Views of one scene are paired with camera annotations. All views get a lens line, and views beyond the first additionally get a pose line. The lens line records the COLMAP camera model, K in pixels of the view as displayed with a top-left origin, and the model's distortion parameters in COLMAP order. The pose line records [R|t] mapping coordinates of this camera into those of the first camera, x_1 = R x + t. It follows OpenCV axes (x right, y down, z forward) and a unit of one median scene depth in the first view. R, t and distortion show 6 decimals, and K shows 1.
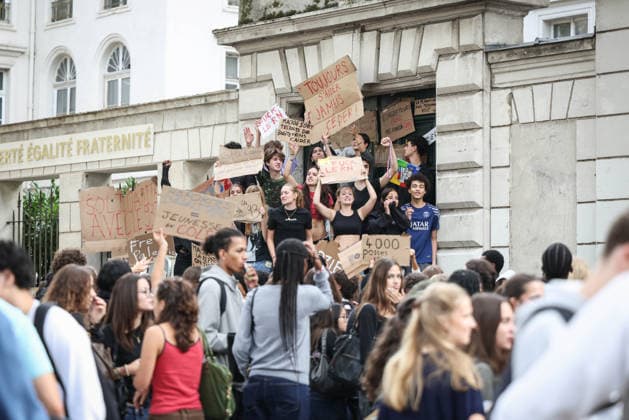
lens RADIAL K [[2057.9, 0, 315.3], [0, 2057.9, 208.8], [0, 0, 1]] dist [-0.286716, 0.000000]
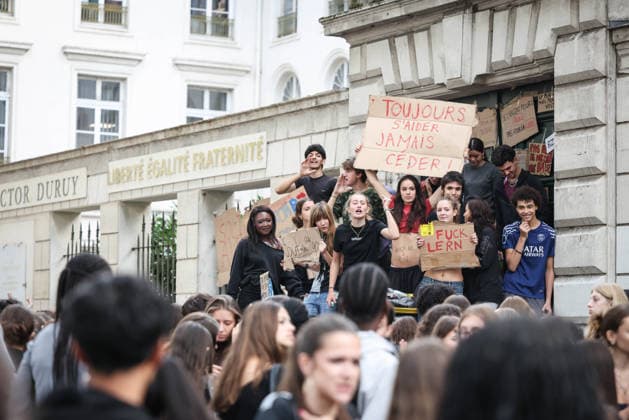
lens RADIAL K [[2007.0, 0, 313.2], [0, 2007.0, 212.4], [0, 0, 1]] dist [-0.197118, 0.000000]
pose [[0.984746, -0.006201, -0.173885, 0.100470], [0.003616, 0.999878, -0.015181, 0.005762], [0.173958, 0.014321, 0.984649, 0.210047]]
